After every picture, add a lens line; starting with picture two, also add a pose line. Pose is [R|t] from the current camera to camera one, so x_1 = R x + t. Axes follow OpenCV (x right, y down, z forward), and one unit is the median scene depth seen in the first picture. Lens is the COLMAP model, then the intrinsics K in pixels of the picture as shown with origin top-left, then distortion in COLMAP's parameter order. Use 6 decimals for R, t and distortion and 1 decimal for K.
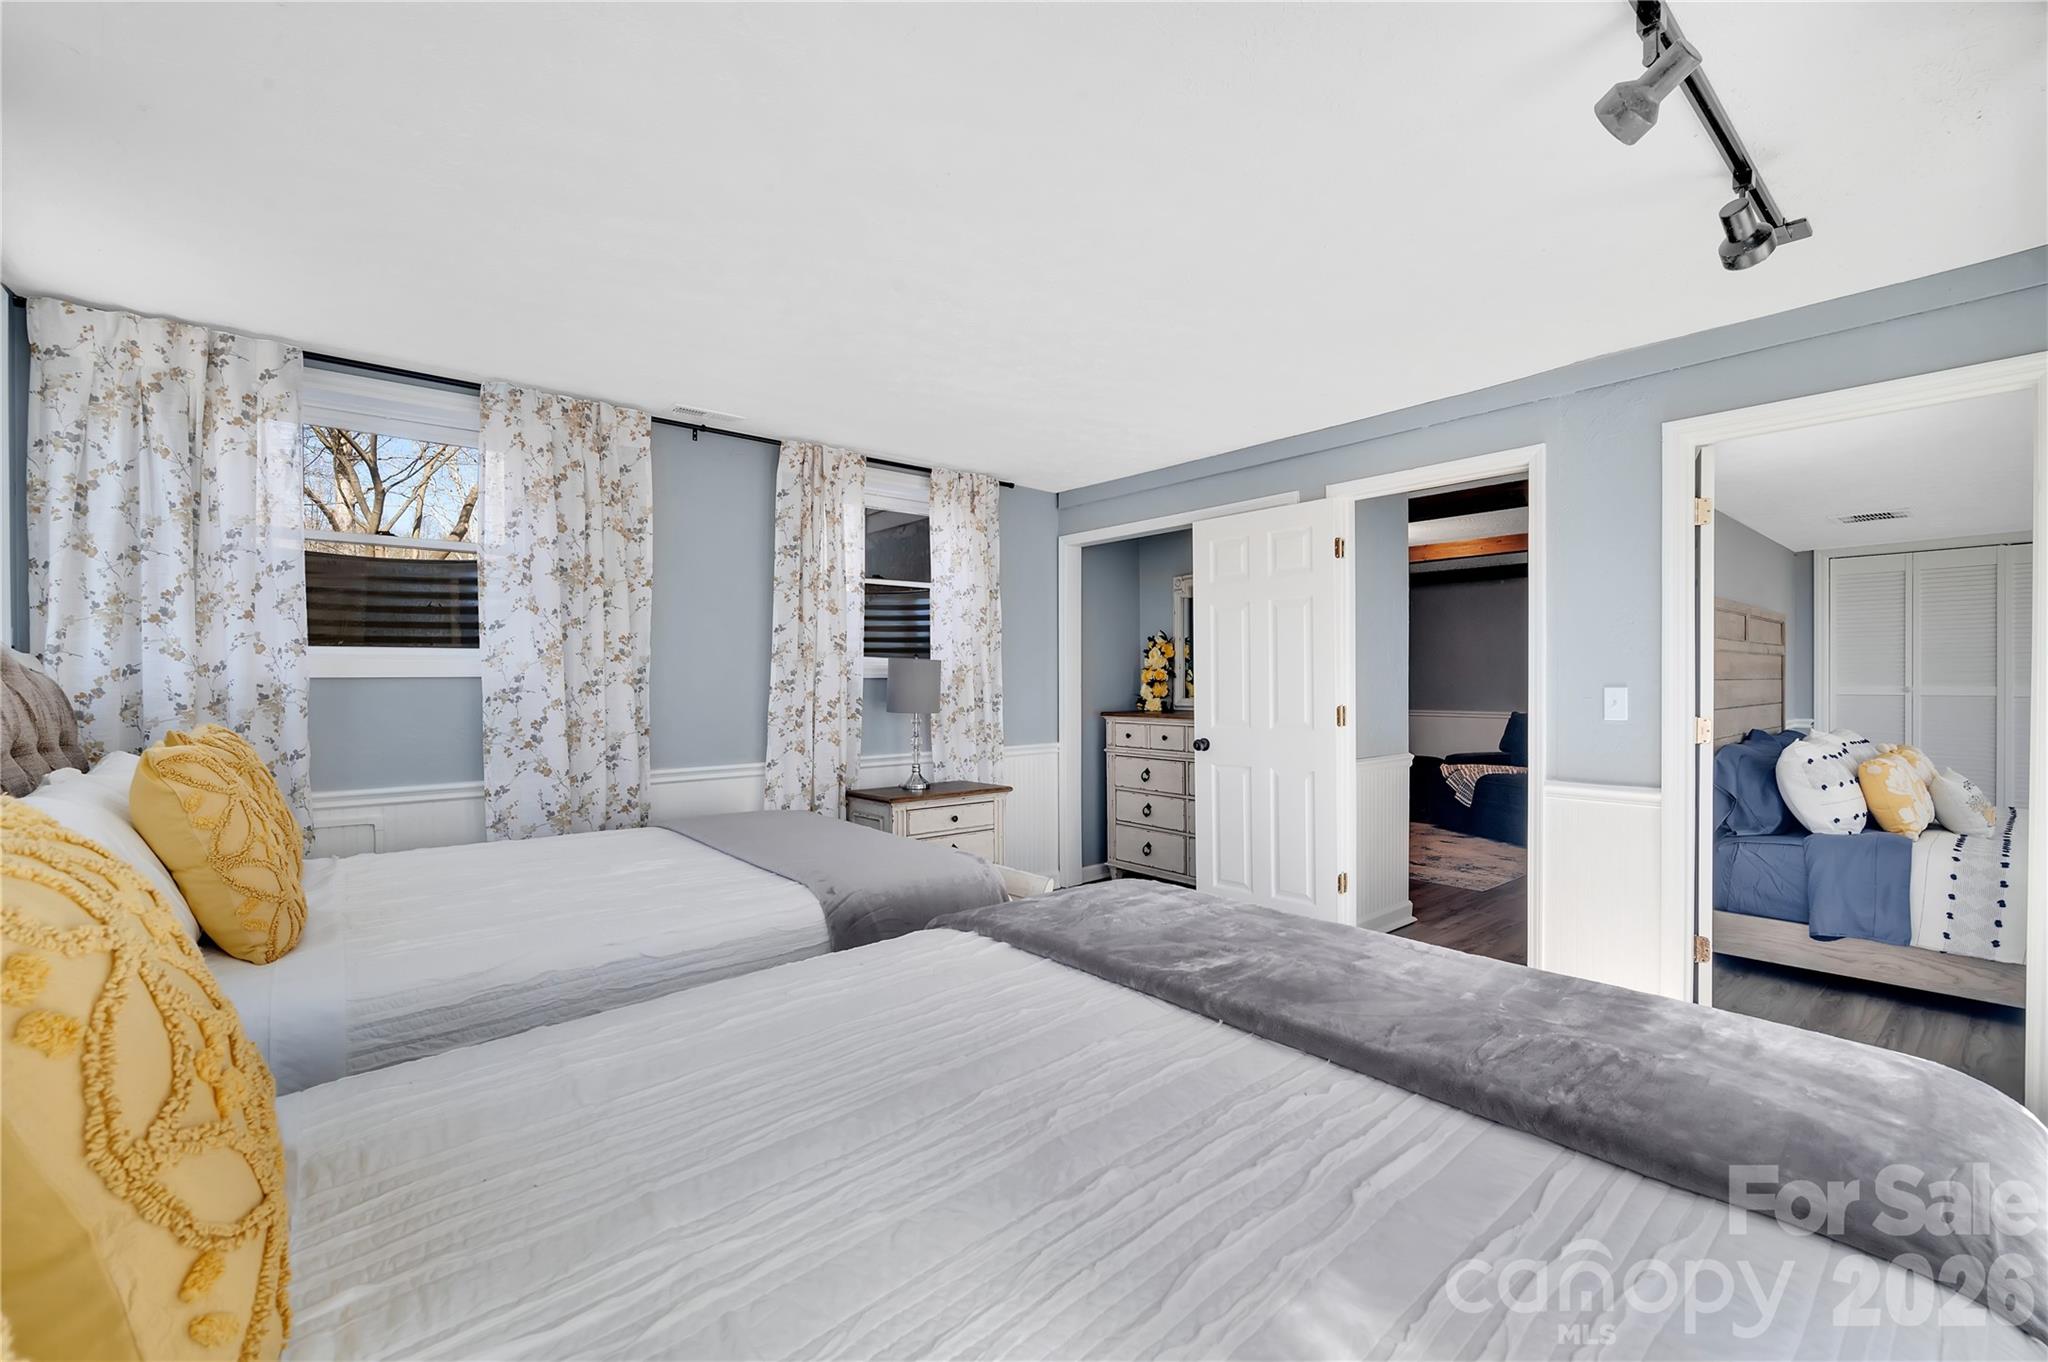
lens RADIAL K [[879.6, 0, 1025.0], [0, 879.6, 685.8], [0, 0, 1]] dist [-0.001853, -0.000458]
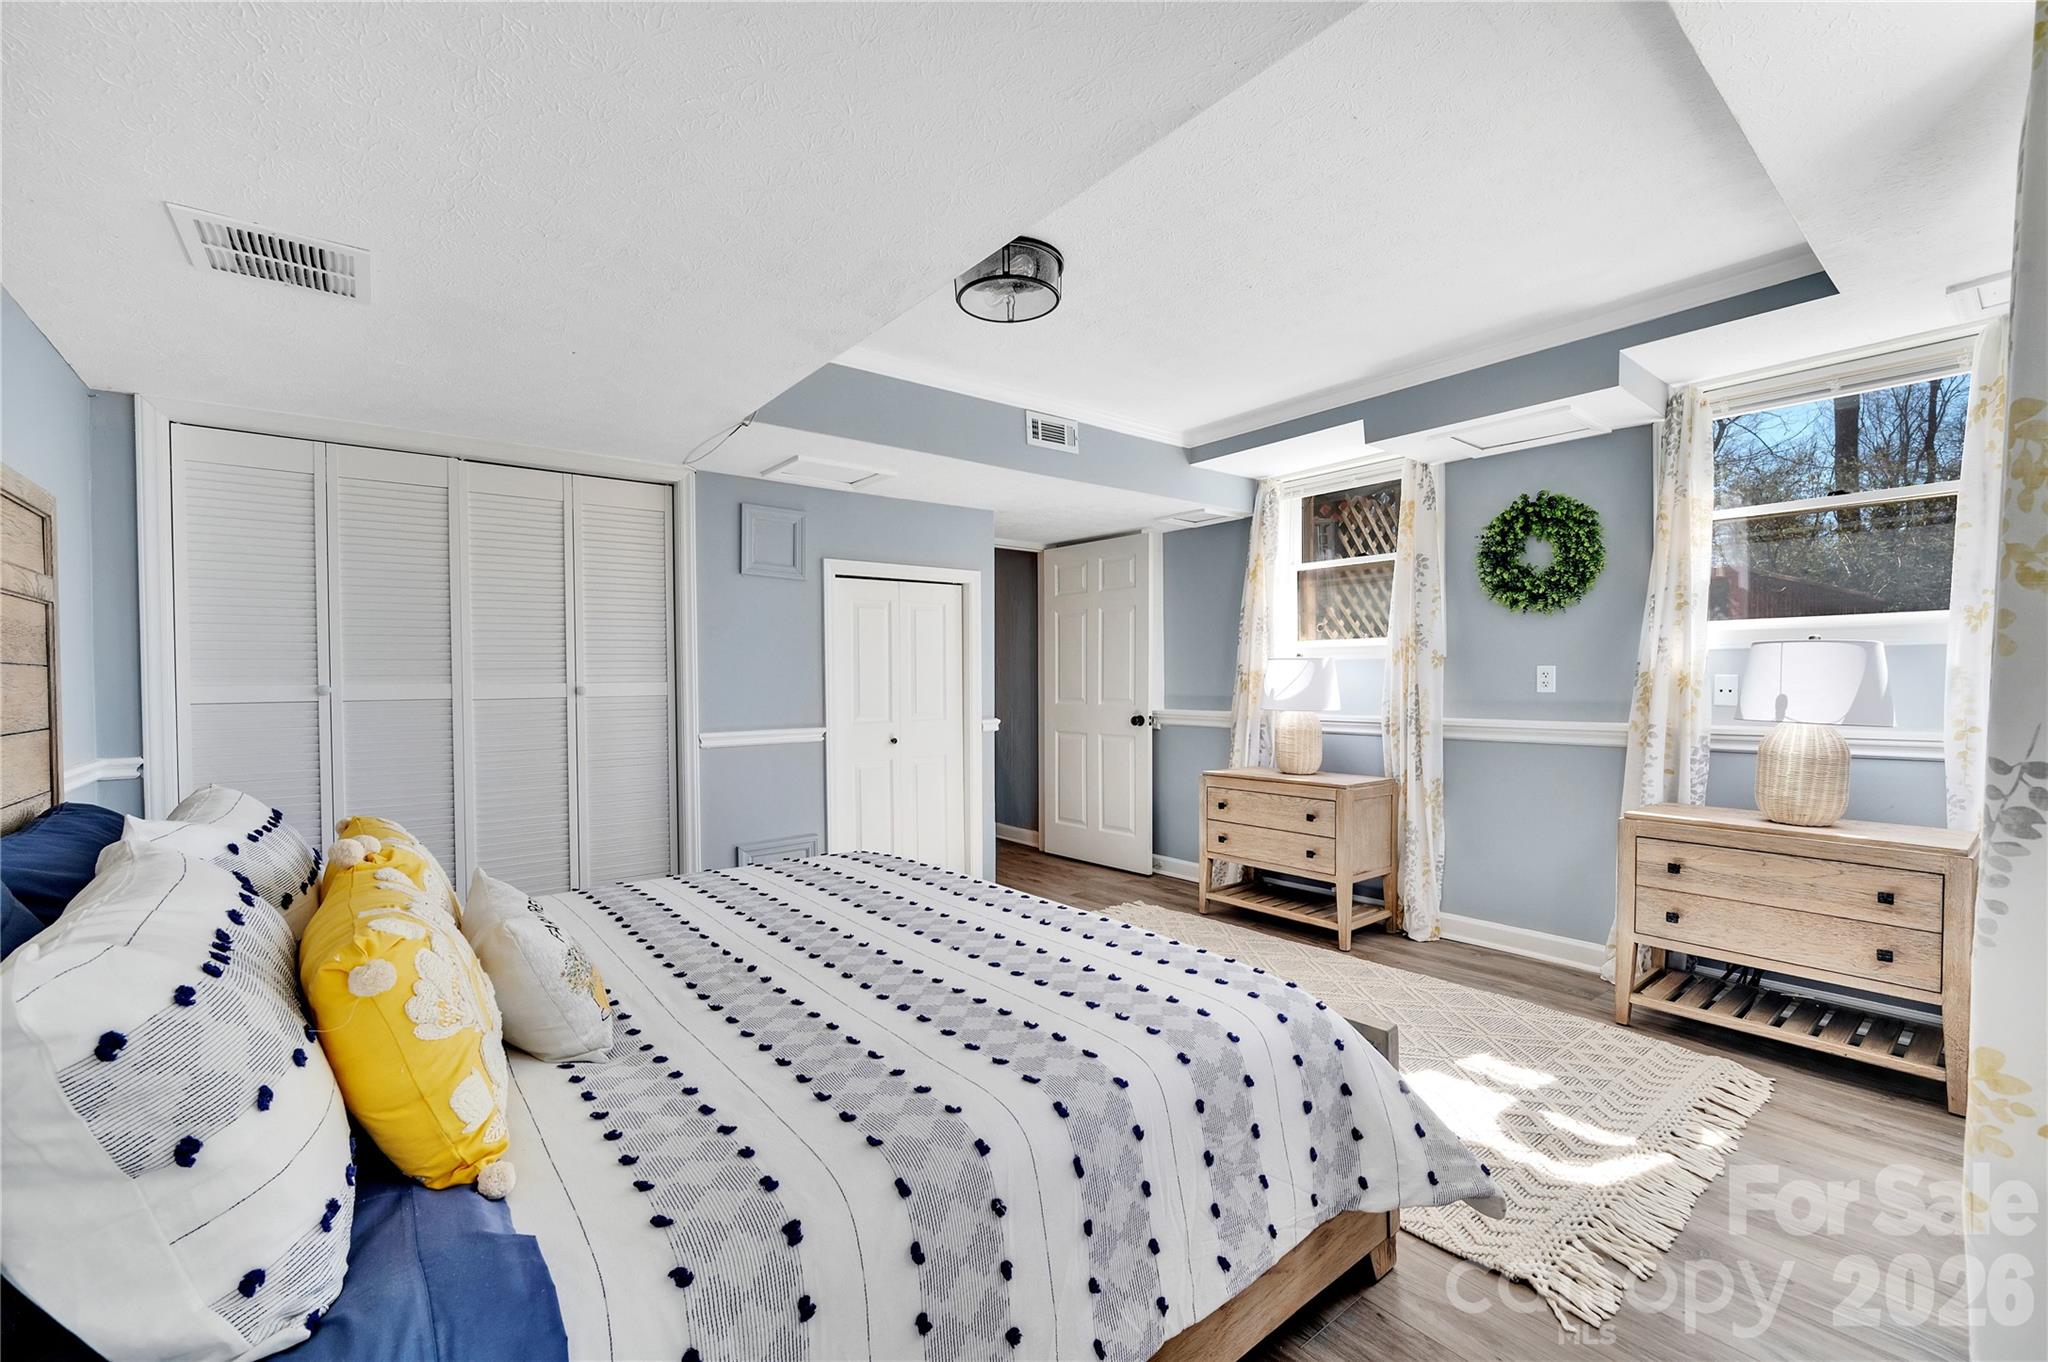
lens RADIAL K [[879.6, 0, 1025.0], [0, 879.6, 685.8], [0, 0, 1]] dist [-0.001853, -0.000458]
pose [[0.055626, -0.008889, 0.998412, 0.505947], [0.018916, 0.999790, 0.007847, 0.005491], [-0.998272, 0.018449, 0.055782, 0.557532]]
